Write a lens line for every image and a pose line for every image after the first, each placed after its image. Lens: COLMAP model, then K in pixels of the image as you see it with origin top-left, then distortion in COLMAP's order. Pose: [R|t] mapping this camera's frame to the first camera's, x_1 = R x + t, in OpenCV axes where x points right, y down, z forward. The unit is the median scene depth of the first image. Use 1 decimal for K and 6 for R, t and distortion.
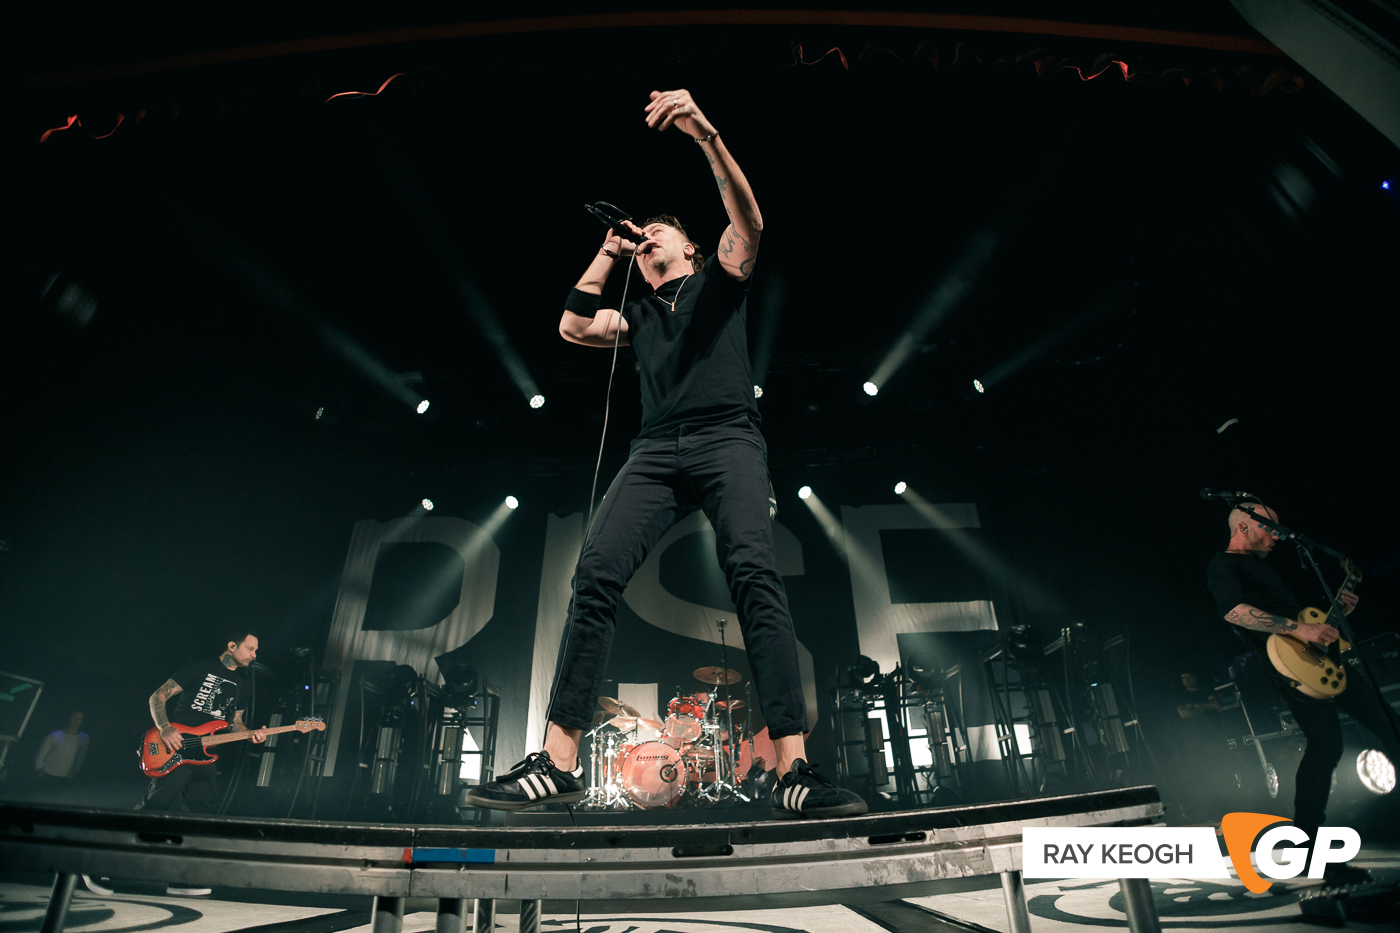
lens RADIAL K [[639.4, 0, 705.5], [0, 639.4, 463.9], [0, 0, 1]] dist [-0.135475, 0.027001]
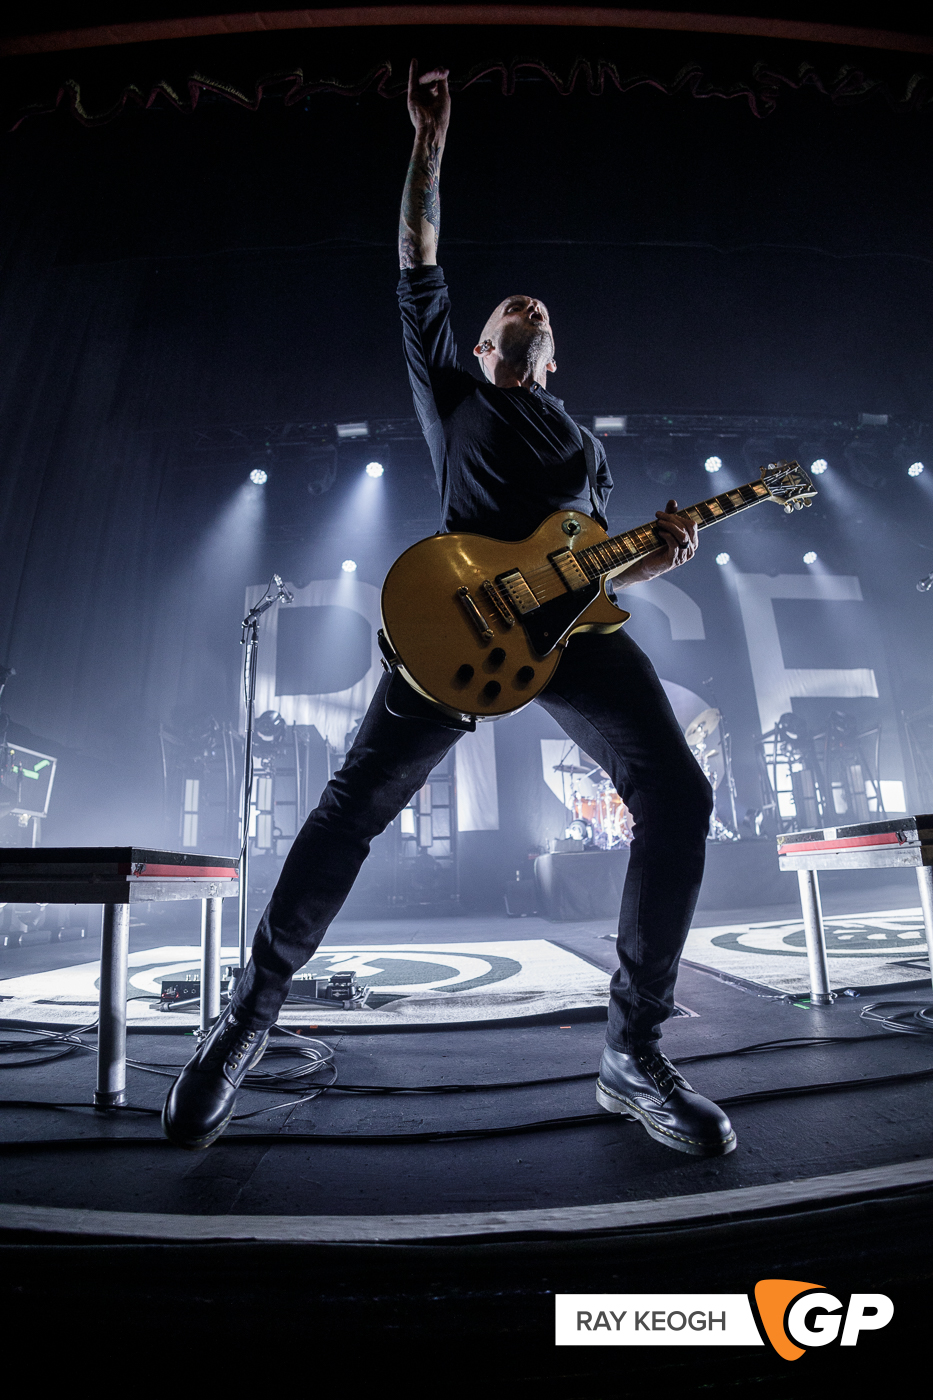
lens RADIAL K [[639.4, 0, 470.1], [0, 639.4, 701.3], [0, 0, 1]] dist [-0.135475, 0.027001]
pose [[0.999739, 0.002533, 0.022691, -0.269808], [-0.008275, 0.966453, 0.256708, 0.013104], [-0.021280, -0.256829, 0.966222, -0.010354]]
